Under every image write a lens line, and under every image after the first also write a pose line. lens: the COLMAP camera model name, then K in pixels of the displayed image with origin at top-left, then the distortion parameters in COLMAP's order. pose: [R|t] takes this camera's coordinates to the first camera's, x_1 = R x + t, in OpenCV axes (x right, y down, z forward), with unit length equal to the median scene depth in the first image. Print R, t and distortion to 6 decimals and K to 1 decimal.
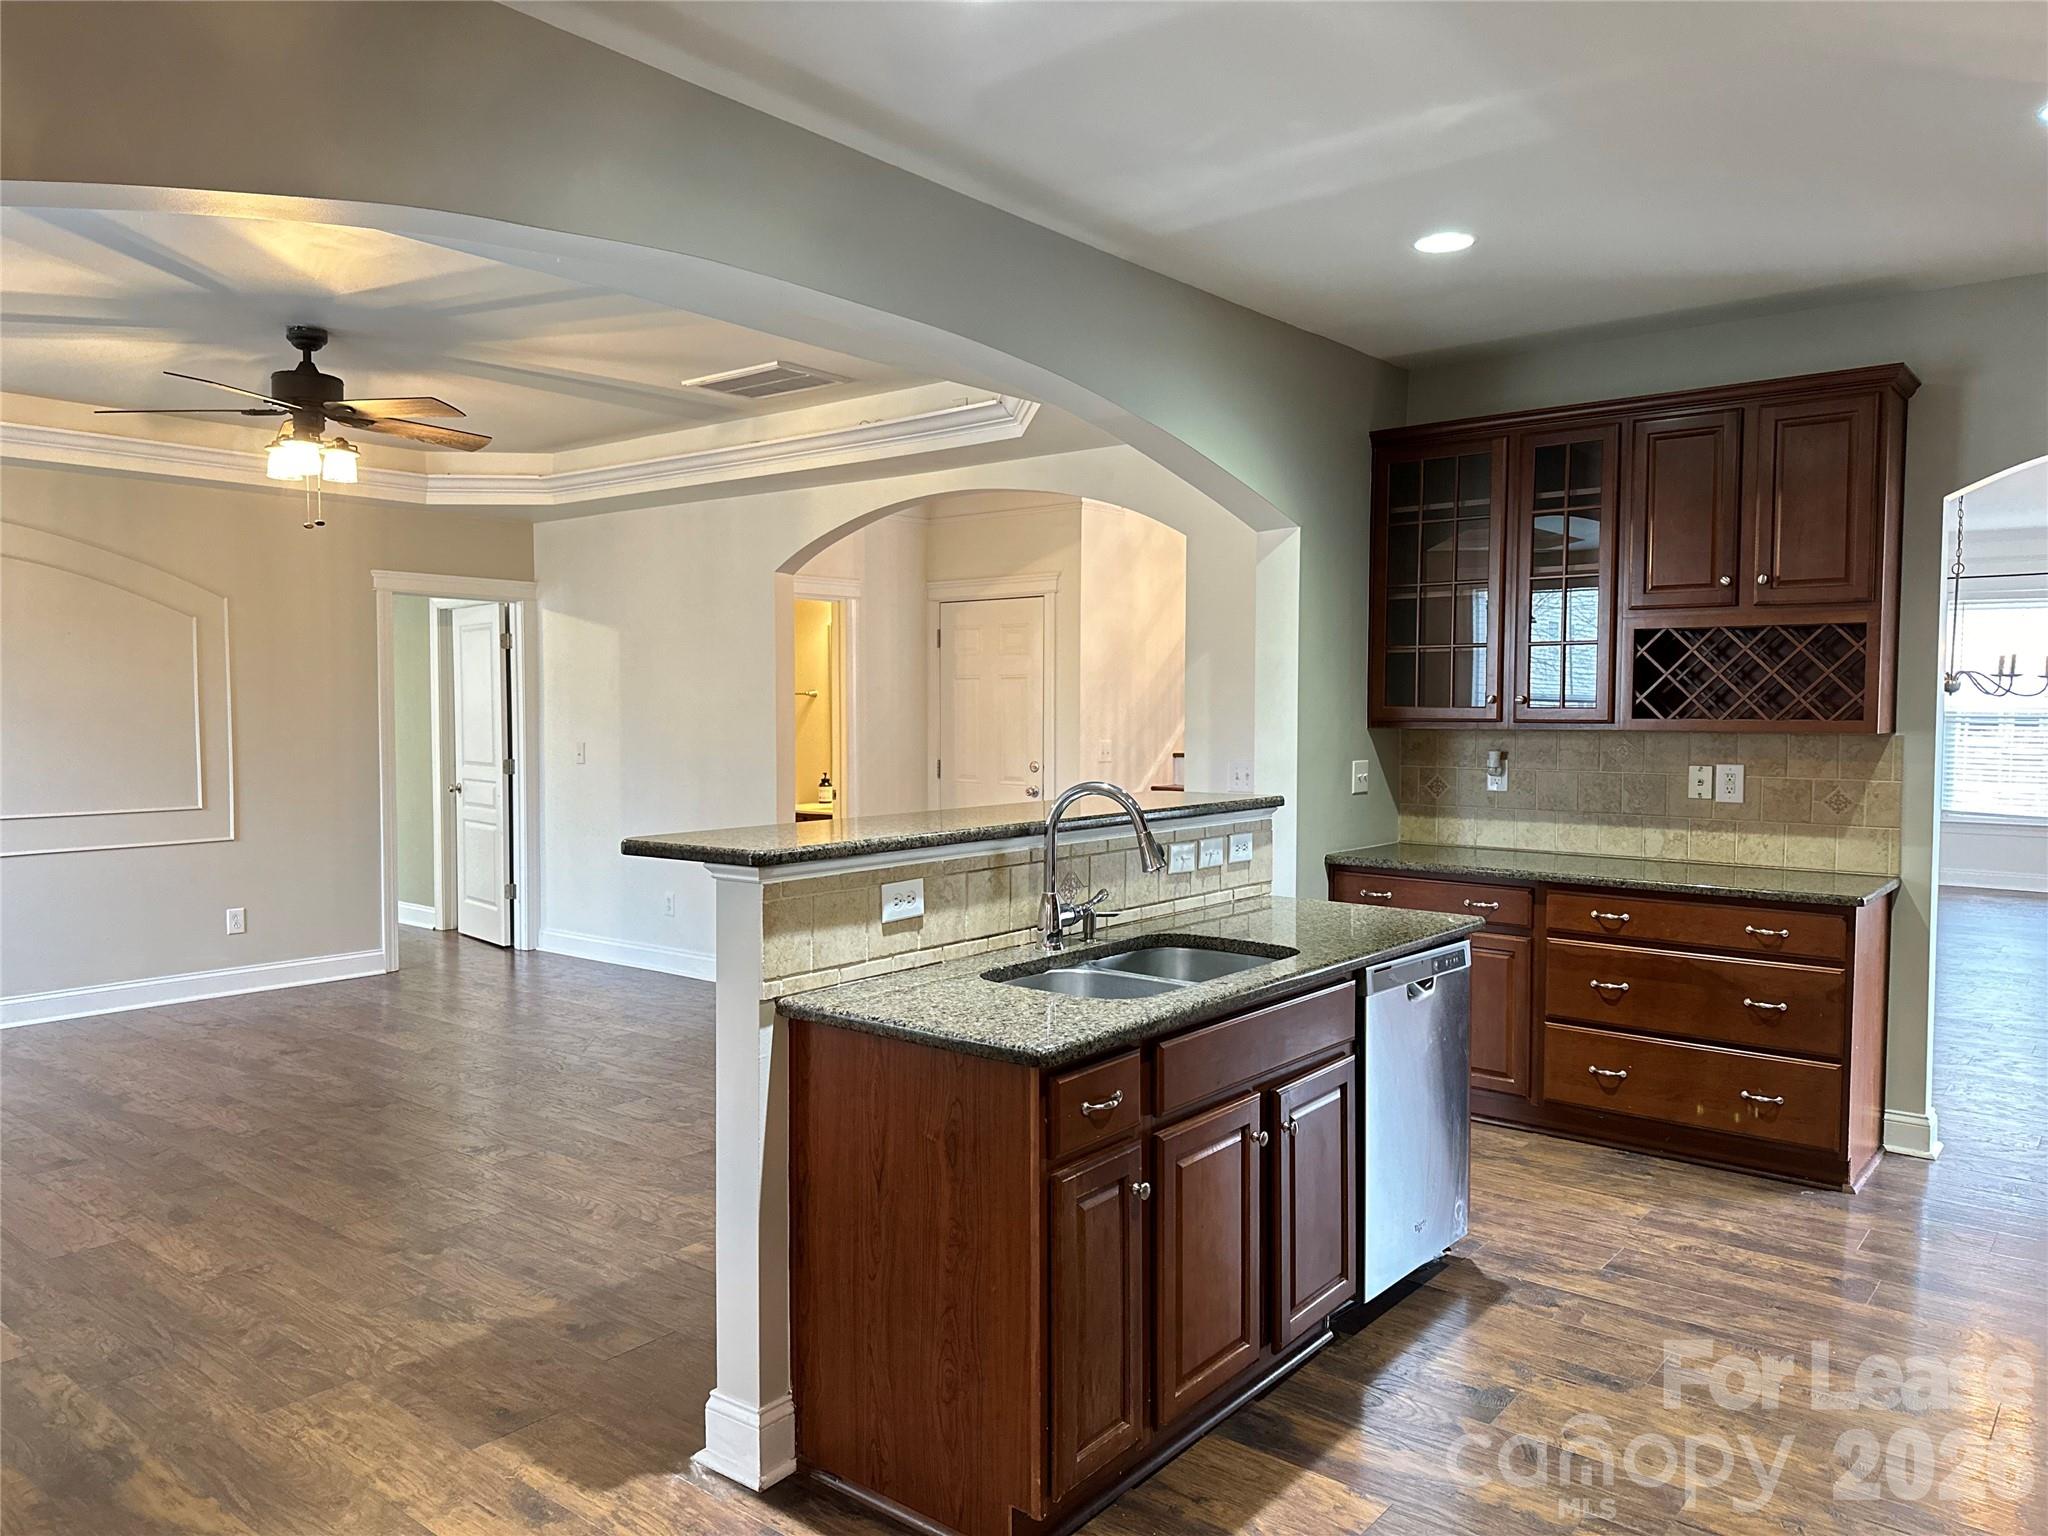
lens RADIAL K [[1425.4, 0, 1013.9], [0, 1425.4, 781.3], [0, 0, 1]] dist [0.067234, -0.082597]
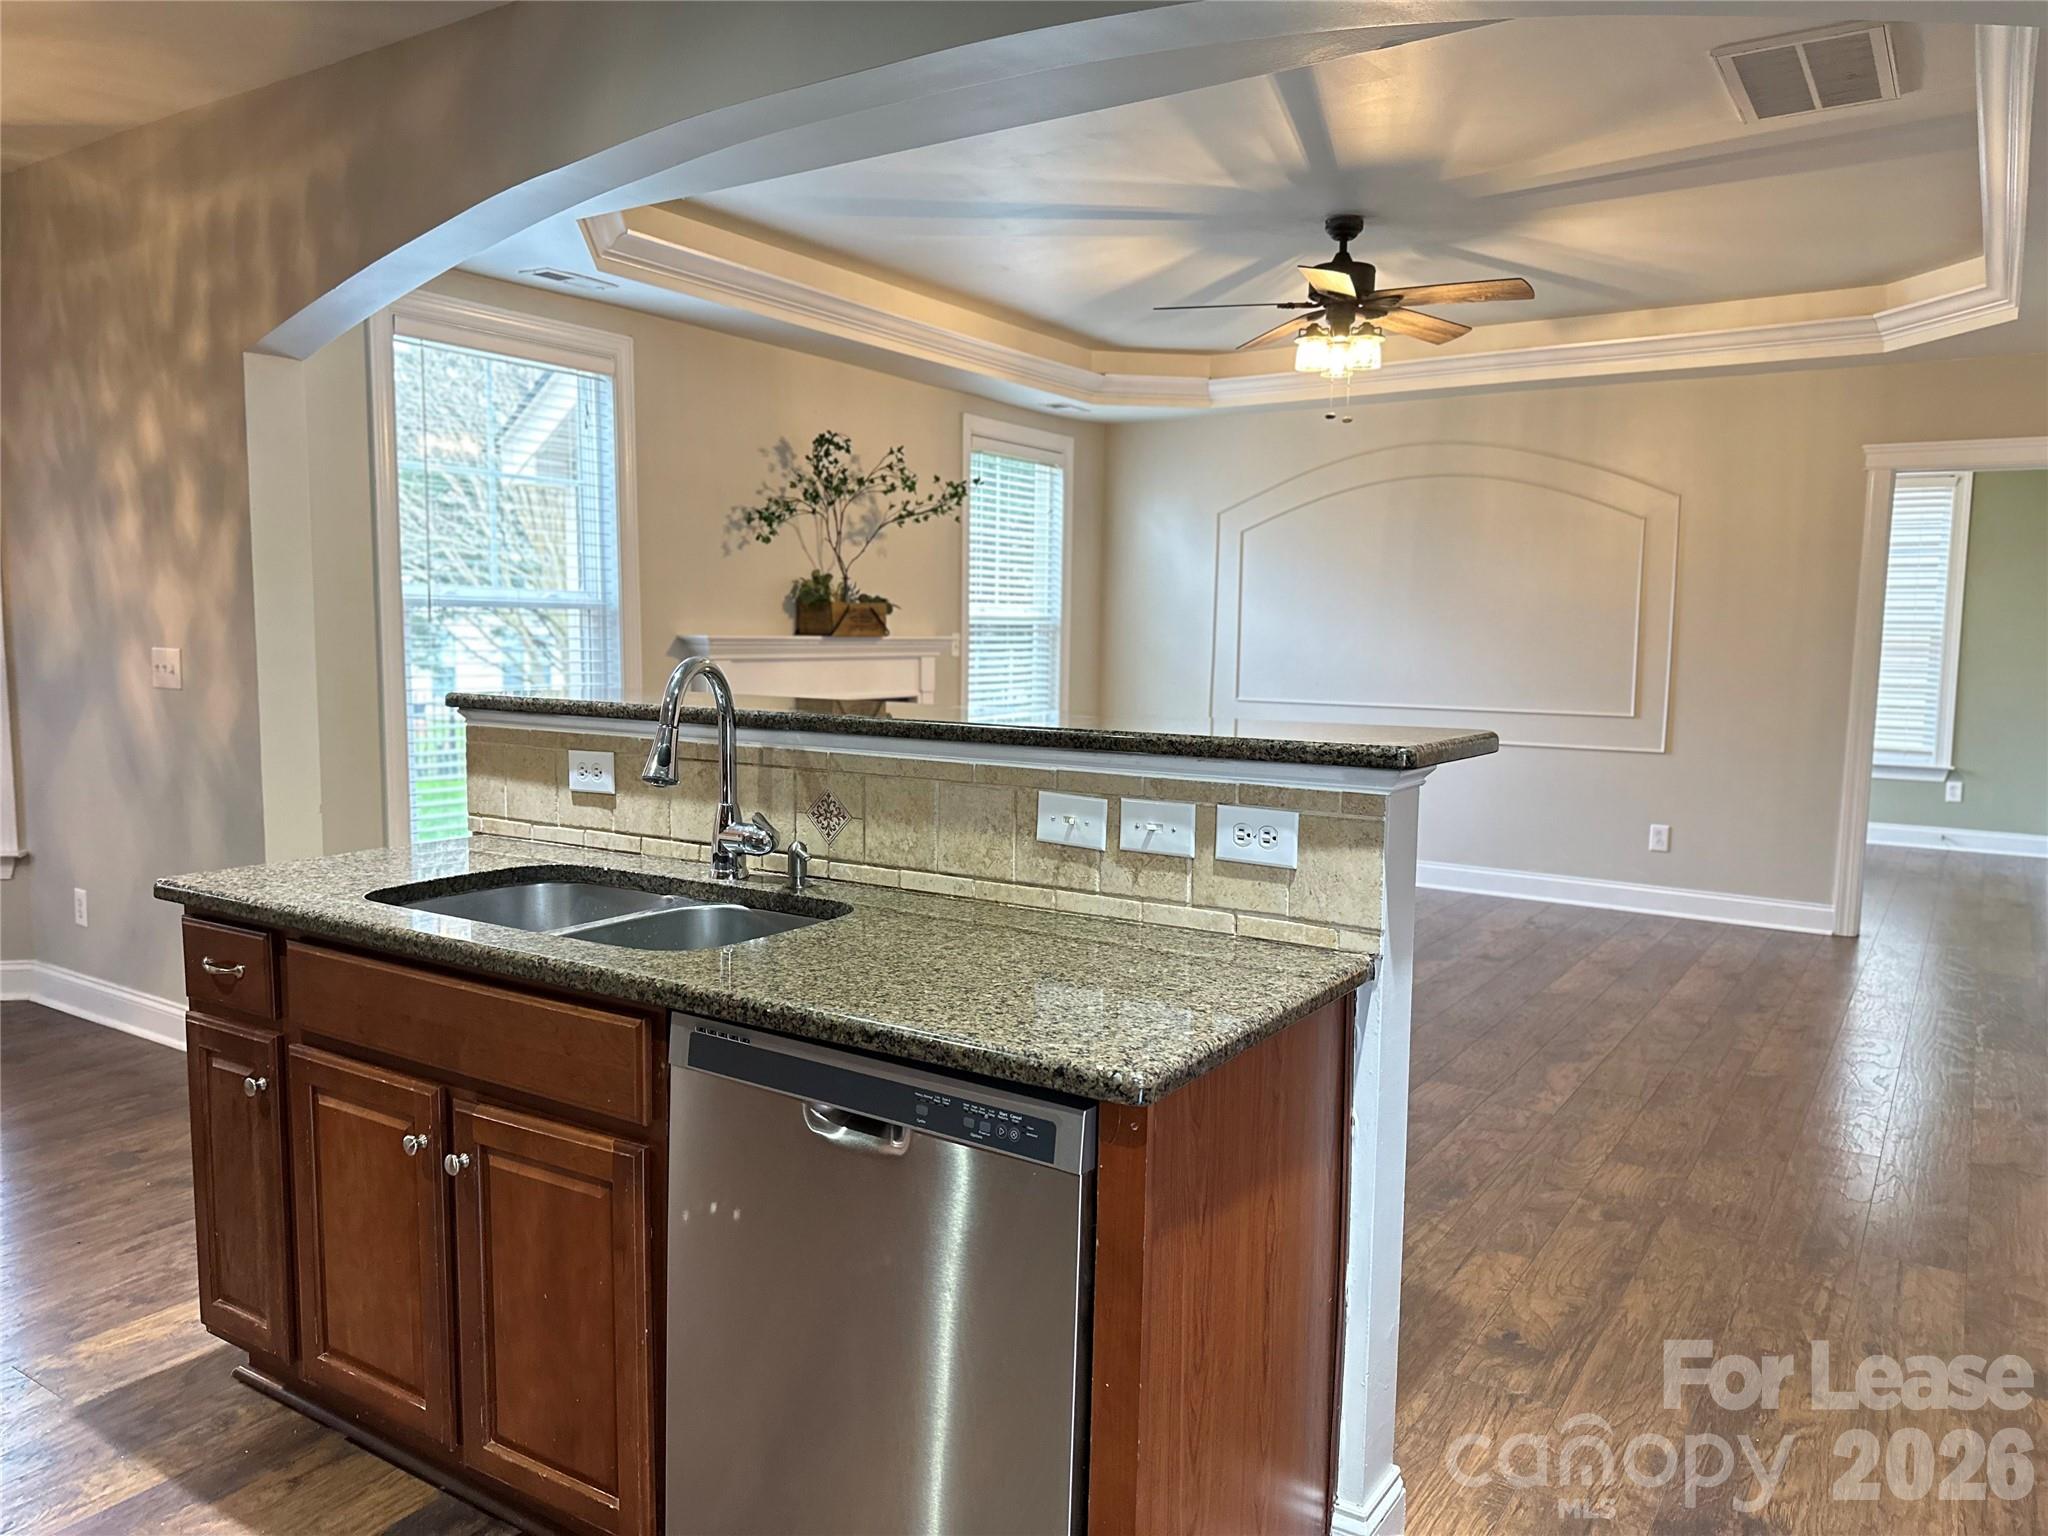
lens RADIAL K [[1426.7, 0, 1031.1], [0, 1426.7, 769.7], [0, 0, 1]] dist [0.112819, -0.143118]
pose [[0.112314, 0.101486, -0.988477, 0.674838], [-0.067250, 0.993266, 0.094337, -0.019613], [0.991394, 0.055880, 0.118382, 0.900886]]
